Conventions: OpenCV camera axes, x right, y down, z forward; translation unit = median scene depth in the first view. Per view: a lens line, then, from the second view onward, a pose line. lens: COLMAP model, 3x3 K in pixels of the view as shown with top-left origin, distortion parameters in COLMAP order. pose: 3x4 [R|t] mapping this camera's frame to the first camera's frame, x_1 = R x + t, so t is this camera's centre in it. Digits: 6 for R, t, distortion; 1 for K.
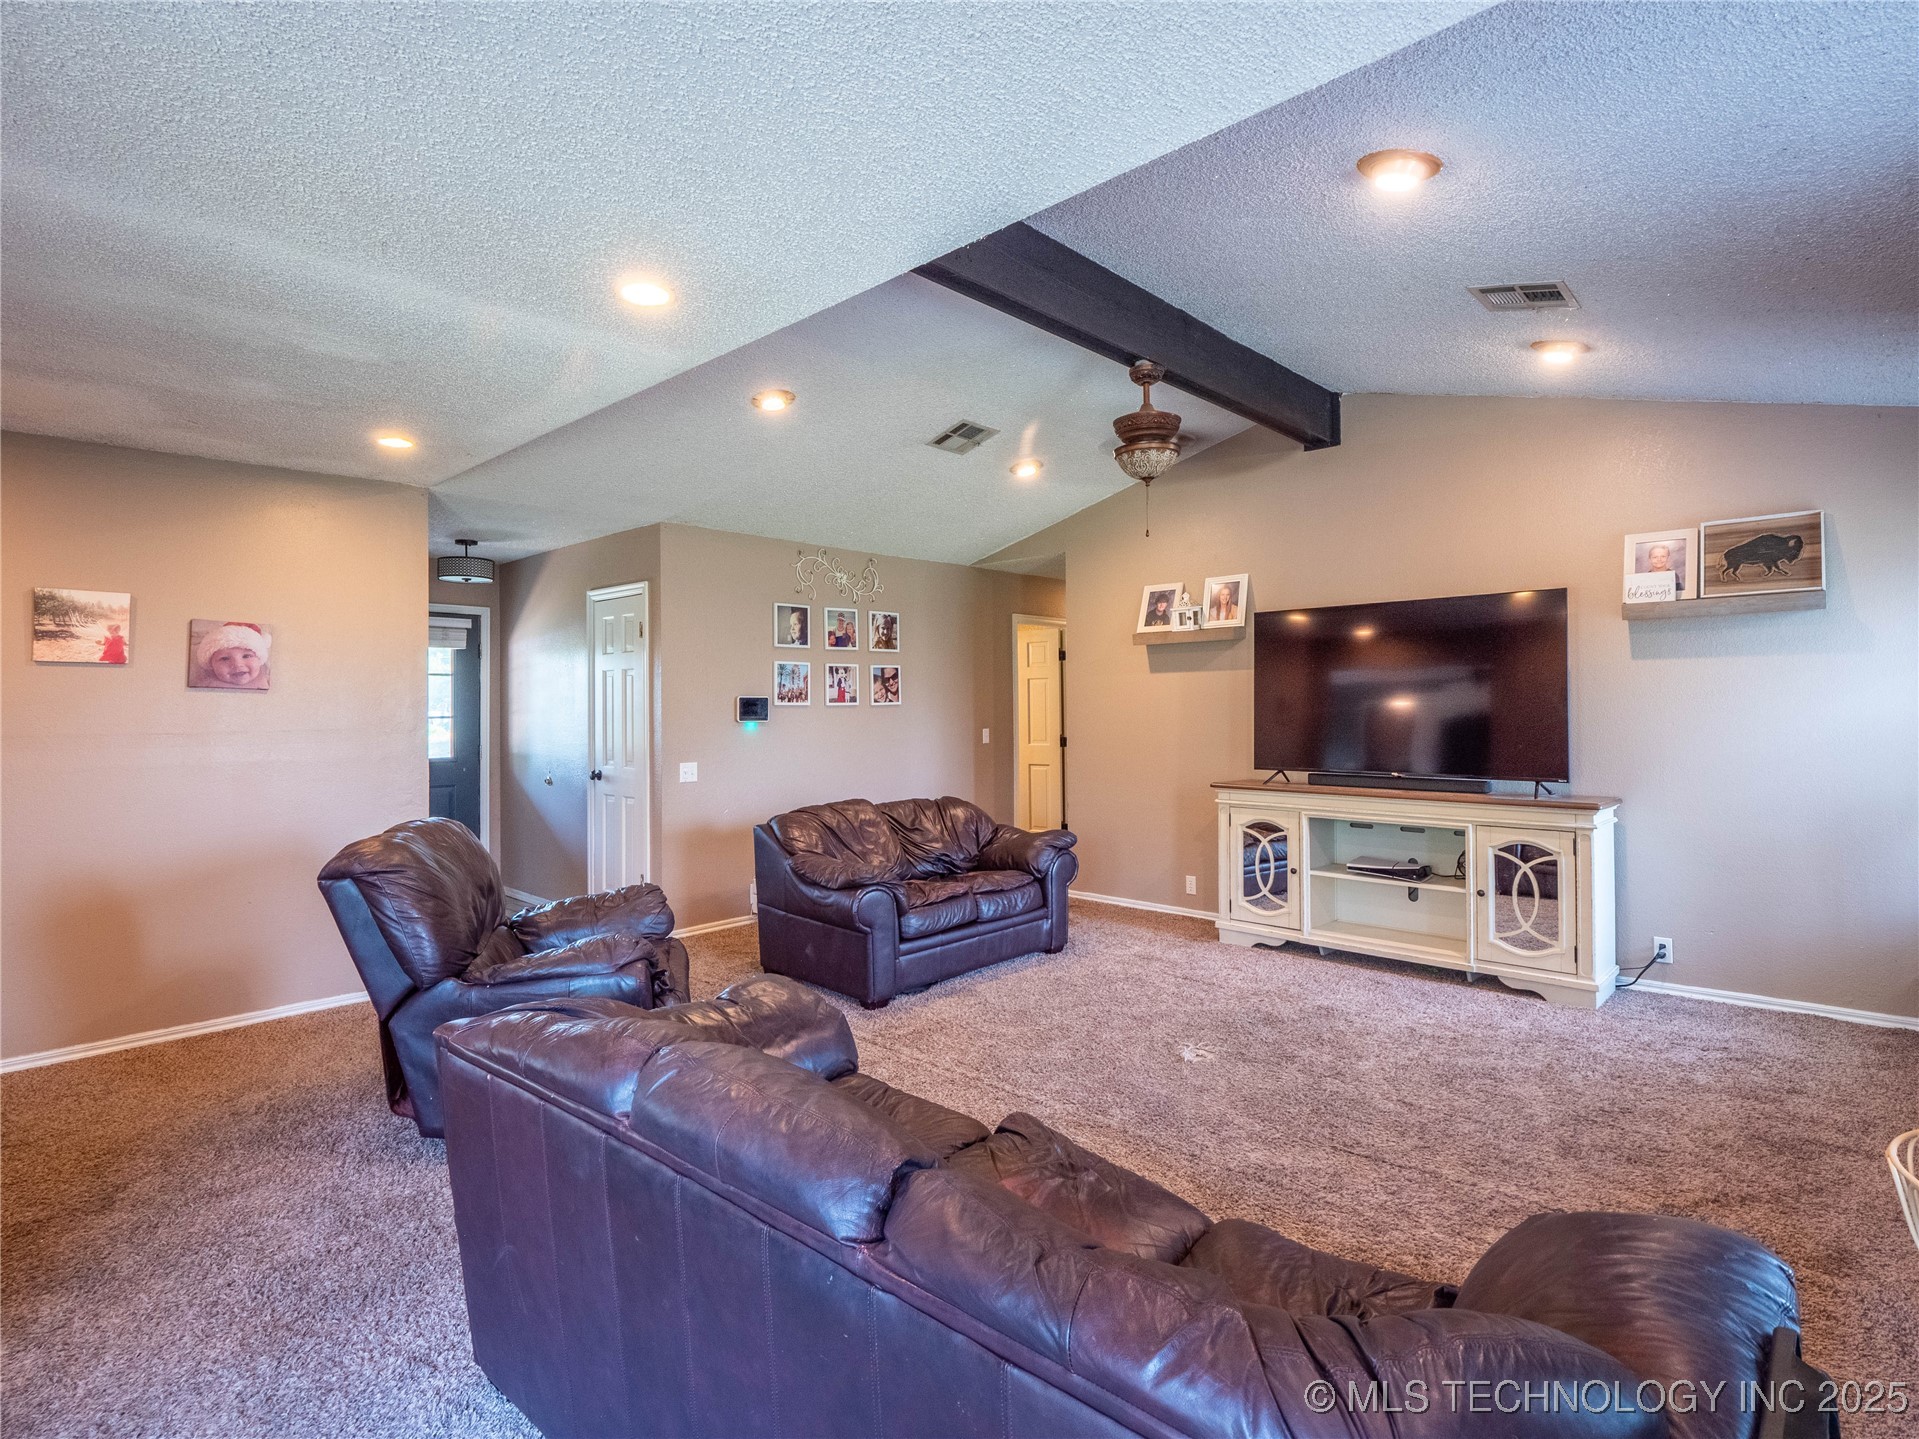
lens RADIAL K [[960.8, 0, 955.8], [0, 960.8, 693.2], [0, 0, 1]] dist [0.006630, -0.016339]
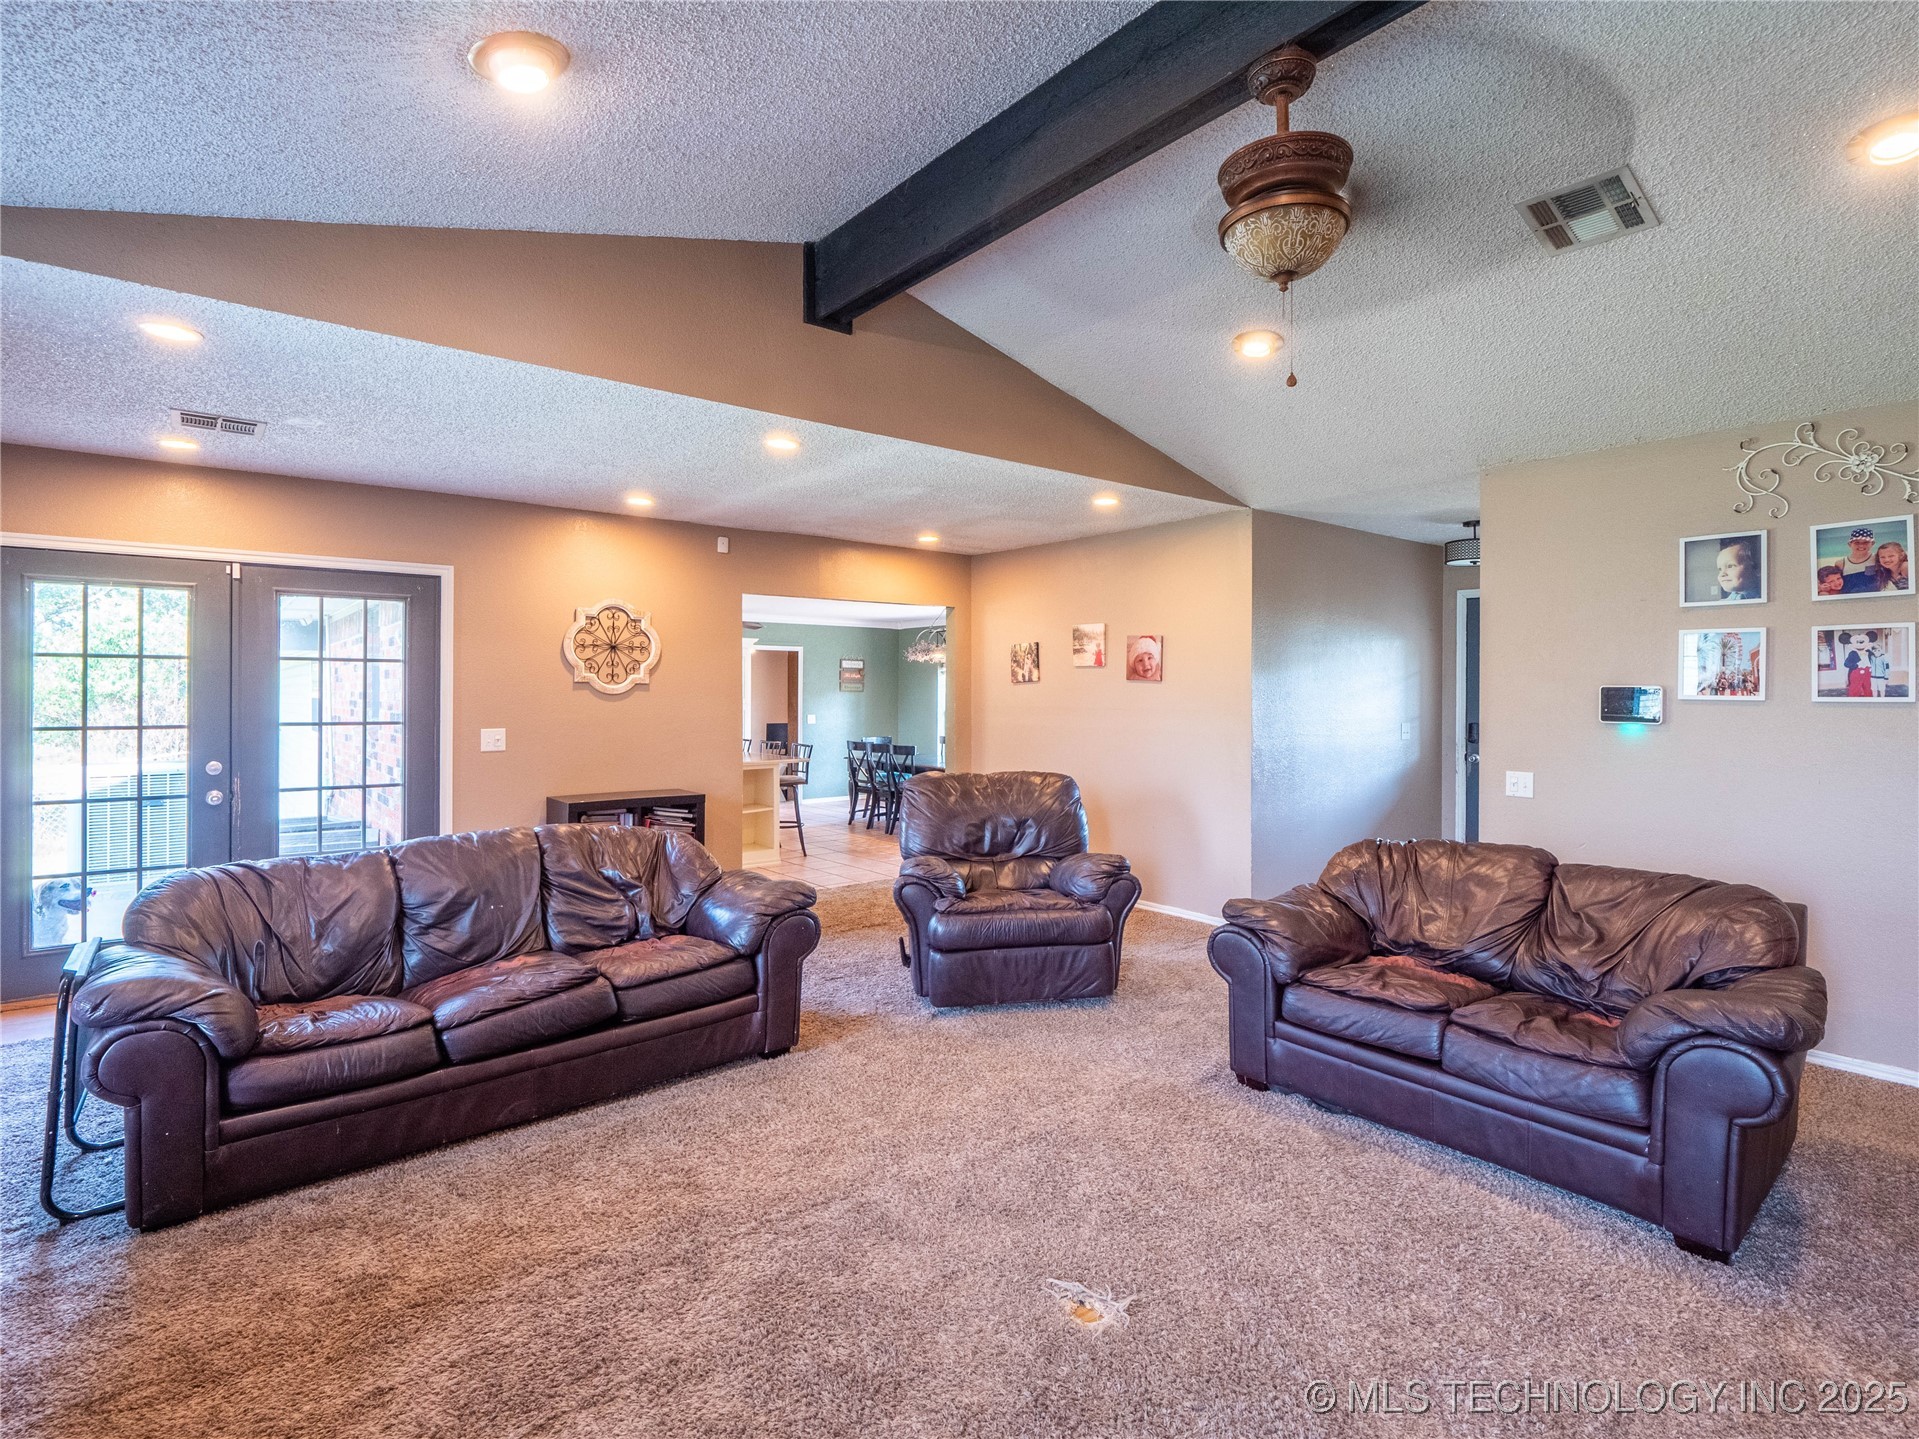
lens RADIAL K [[960.8, 0, 955.8], [0, 960.8, 693.2], [0, 0, 1]] dist [0.006630, -0.016339]
pose [[-0.139295, 0.013001, -0.990166, 0.508605], [0.009414, 0.999886, 0.011804, -0.003494], [0.990206, -0.007678, -0.139402, 0.612428]]
